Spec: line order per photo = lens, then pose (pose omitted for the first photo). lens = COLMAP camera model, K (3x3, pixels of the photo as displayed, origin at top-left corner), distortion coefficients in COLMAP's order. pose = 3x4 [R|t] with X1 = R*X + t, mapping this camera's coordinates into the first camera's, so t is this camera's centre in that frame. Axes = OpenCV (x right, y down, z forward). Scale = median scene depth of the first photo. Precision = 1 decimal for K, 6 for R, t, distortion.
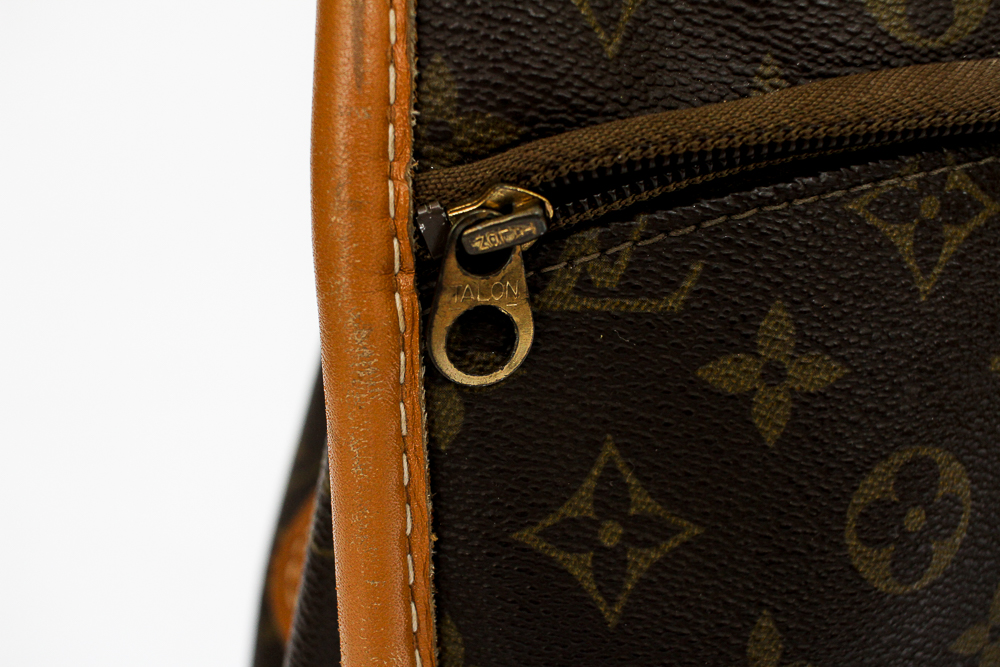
lens RADIAL K [[1165.0, 0, 491.8], [0, 1165.0, 328.7], [0, 0, 1]] dist [-0.101061, 0.000000]
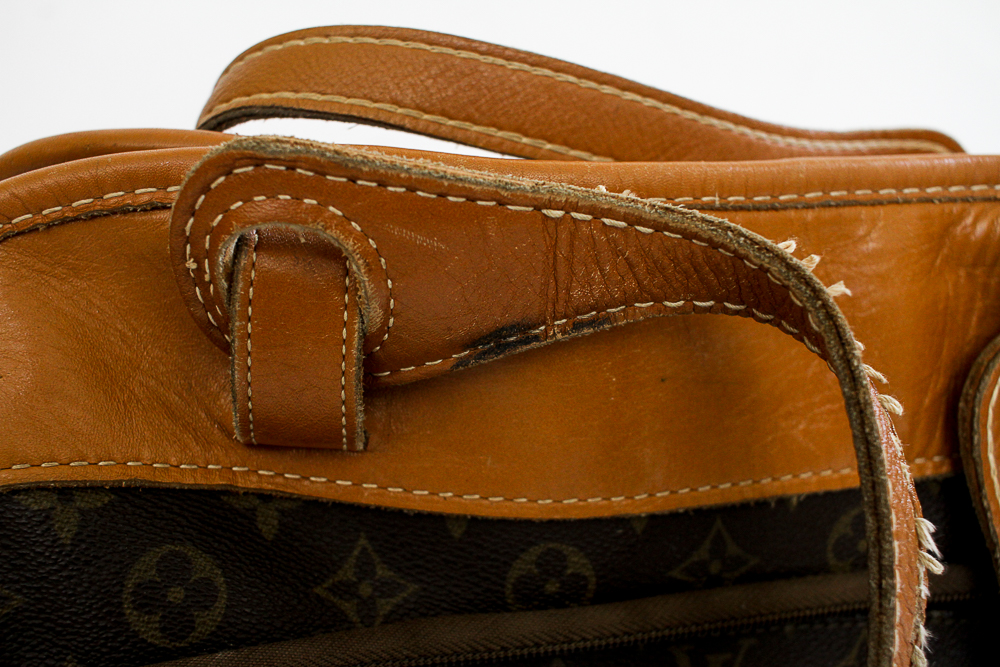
lens RADIAL K [[1165.0, 0, 505.7], [0, 1165.0, 328.6], [0, 0, 1]] dist [-0.101061, 0.000000]
pose [[0.997648, 0.007254, 0.068154, 0.741341], [0.003048, 0.988705, -0.149847, -0.452218], [-0.068471, 0.149702, 0.986357, -0.691125]]
